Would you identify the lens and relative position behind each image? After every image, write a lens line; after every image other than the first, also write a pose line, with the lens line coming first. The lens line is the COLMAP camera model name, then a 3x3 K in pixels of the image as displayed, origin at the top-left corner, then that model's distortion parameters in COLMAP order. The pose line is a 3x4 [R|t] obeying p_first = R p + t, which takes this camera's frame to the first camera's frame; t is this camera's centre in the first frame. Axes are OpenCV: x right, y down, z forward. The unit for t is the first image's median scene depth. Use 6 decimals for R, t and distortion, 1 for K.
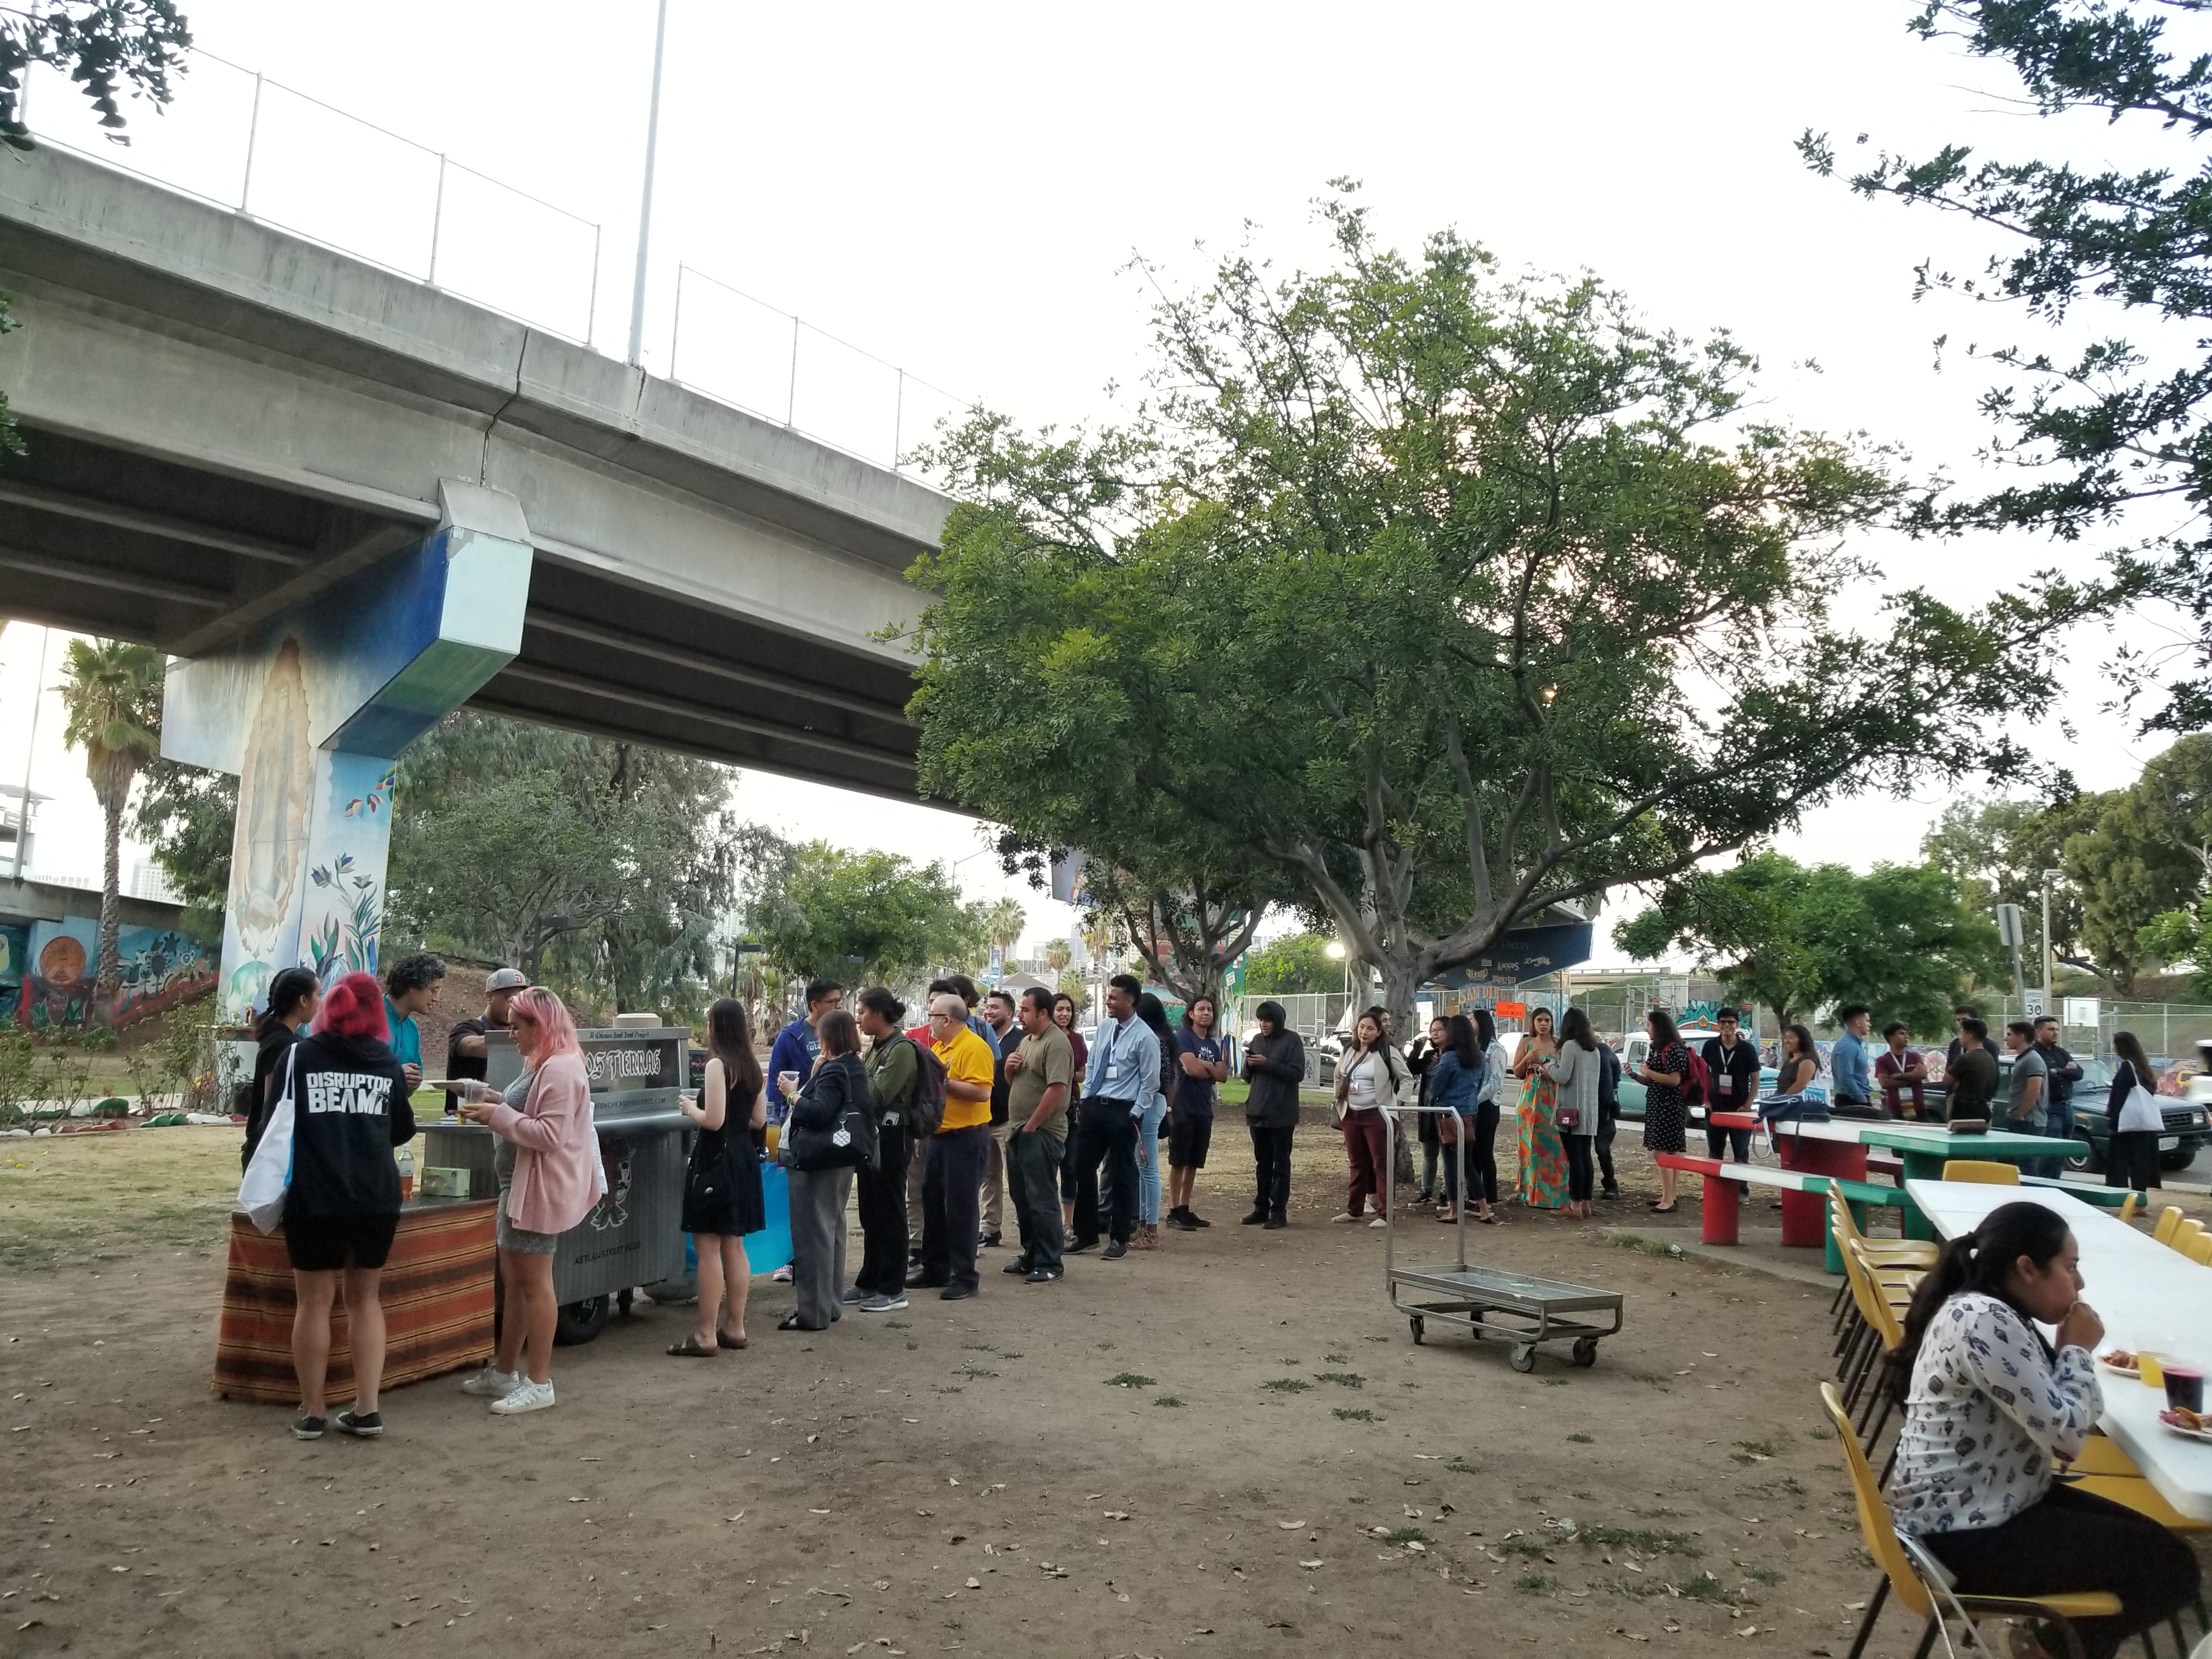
lens RADIAL K [[1743.3, 0, 1106.0], [0, 1743.3, 829.5], [0, 0, 1]] dist [-0.003910, -0.045022]
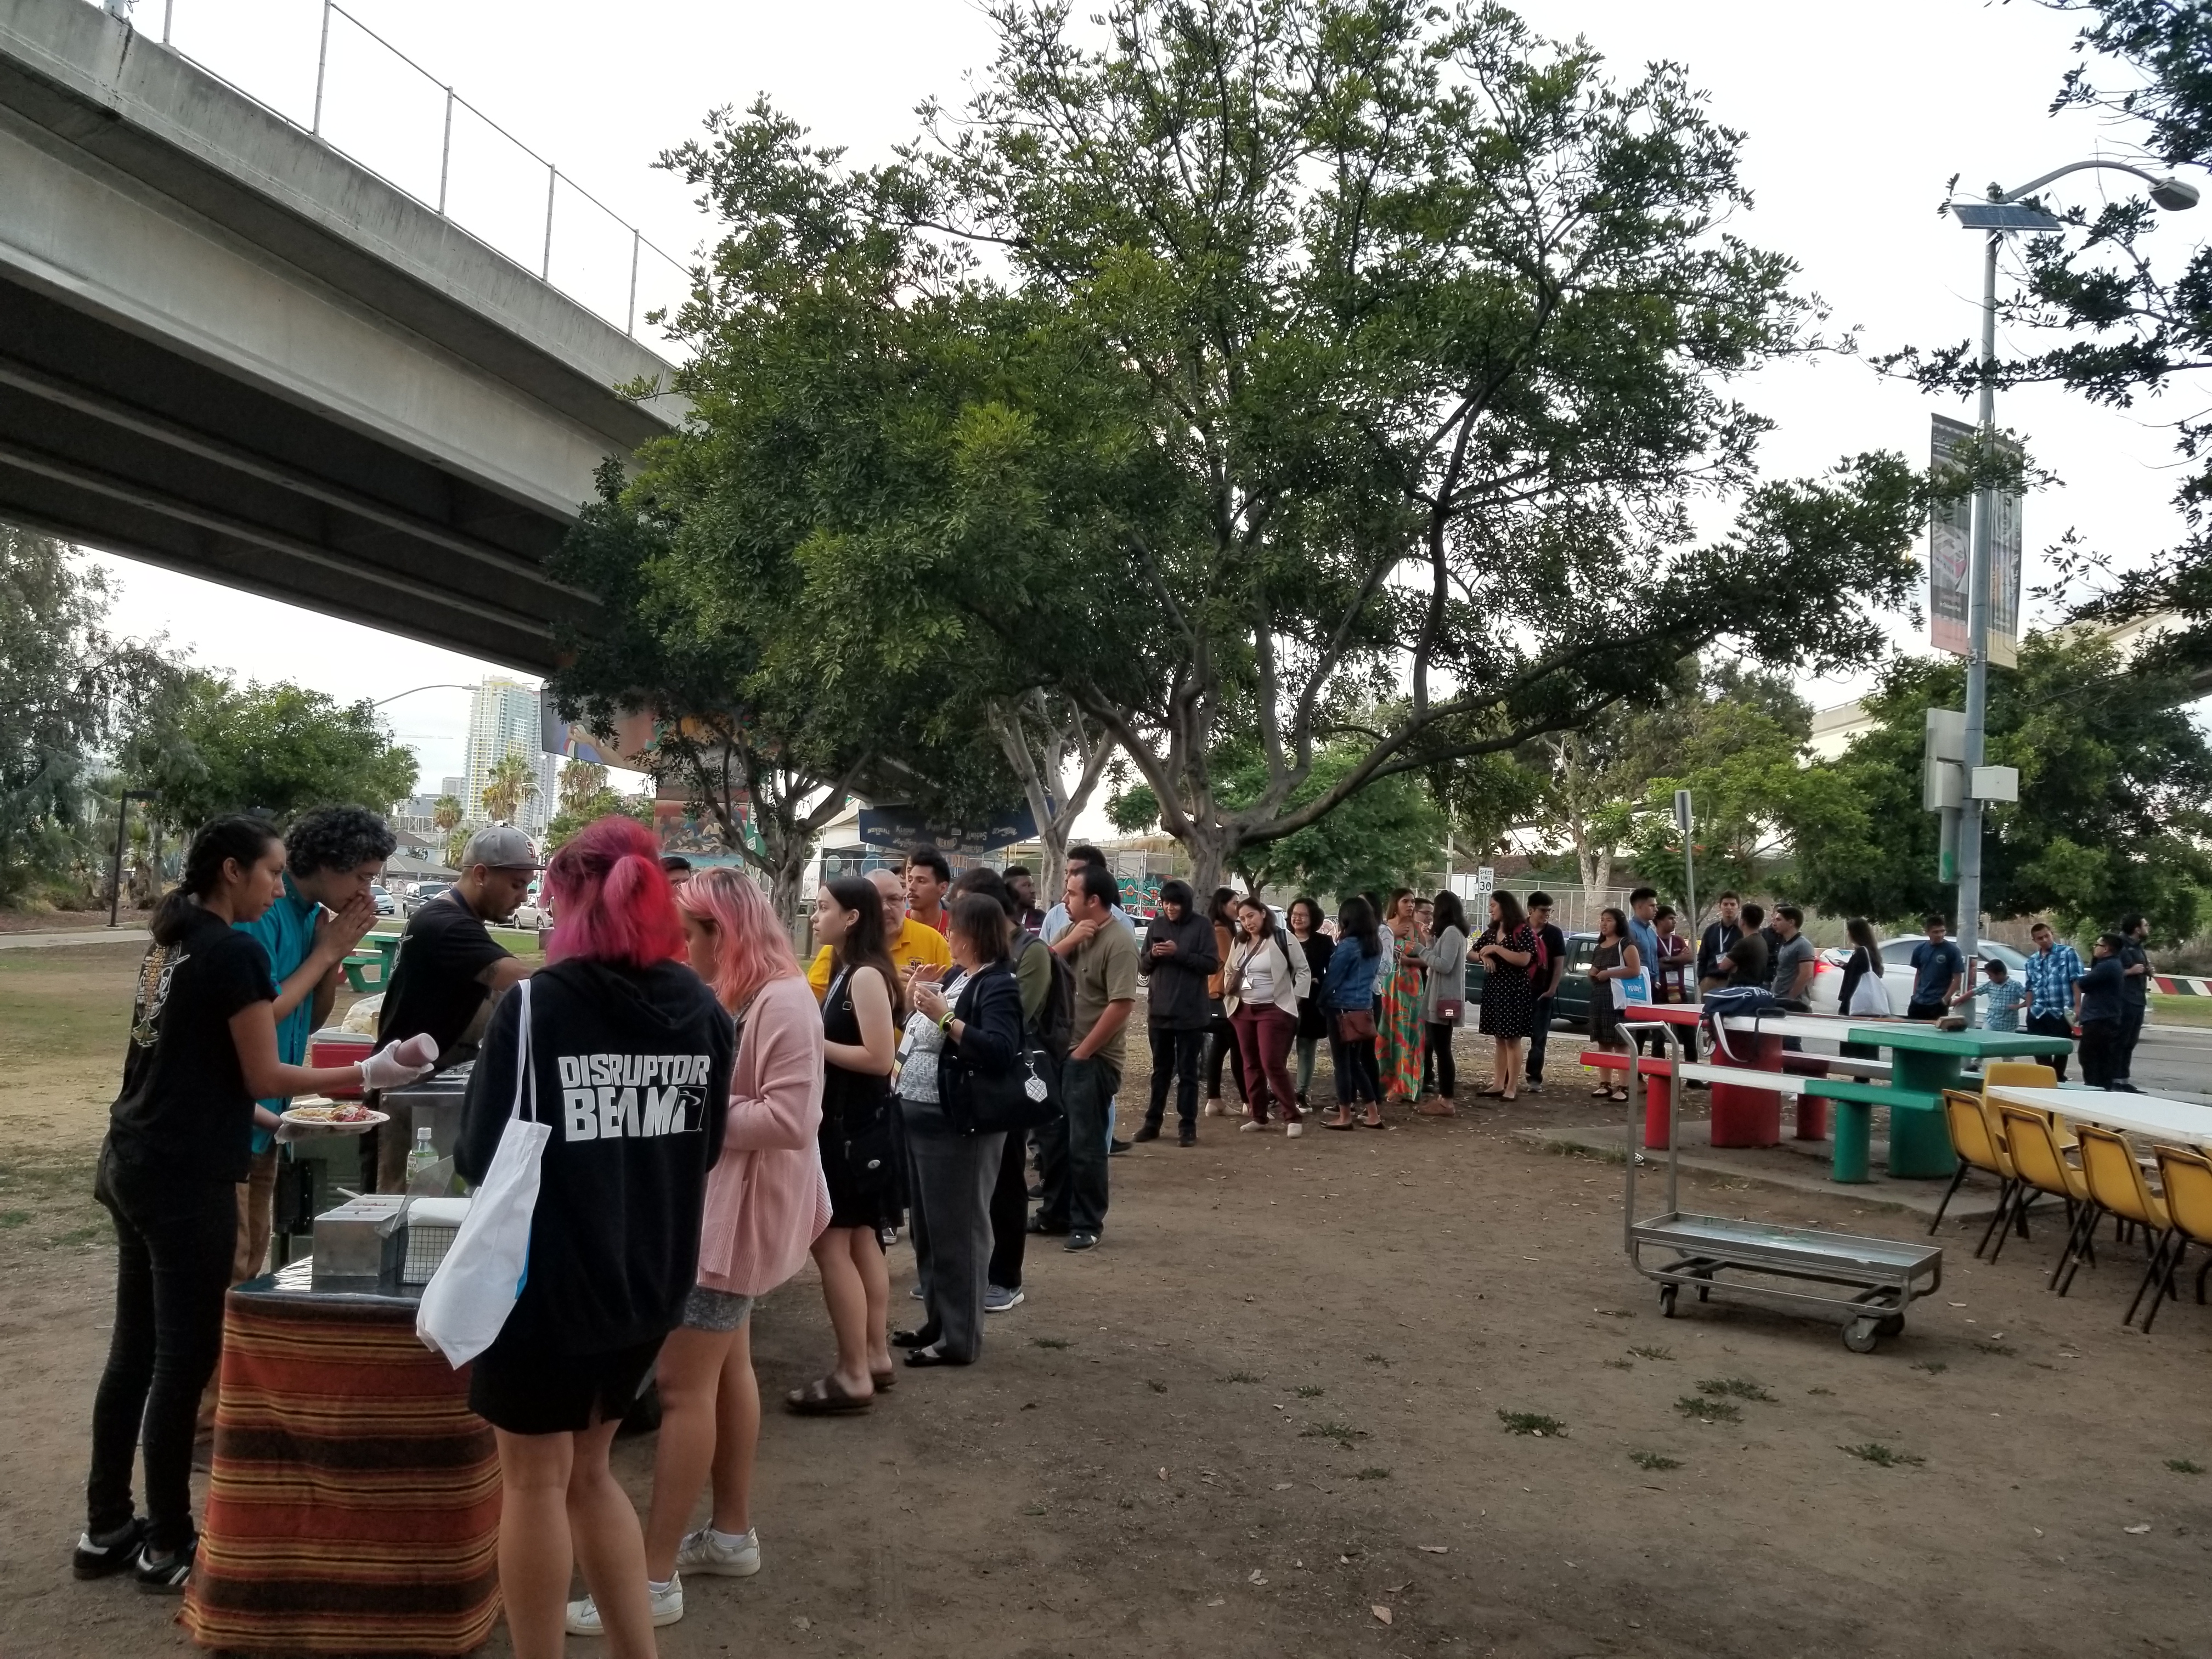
lens RADIAL K [[1687.2, 0, 1109.3], [0, 1687.2, 860.3], [0, 0, 1]] dist [0.087969, -0.140142]
pose [[0.935792, 0.015641, 0.352206, -0.157692], [-0.049523, 0.994942, 0.087397, 0.013163], [-0.349057, -0.099227, 0.931833, 0.172486]]
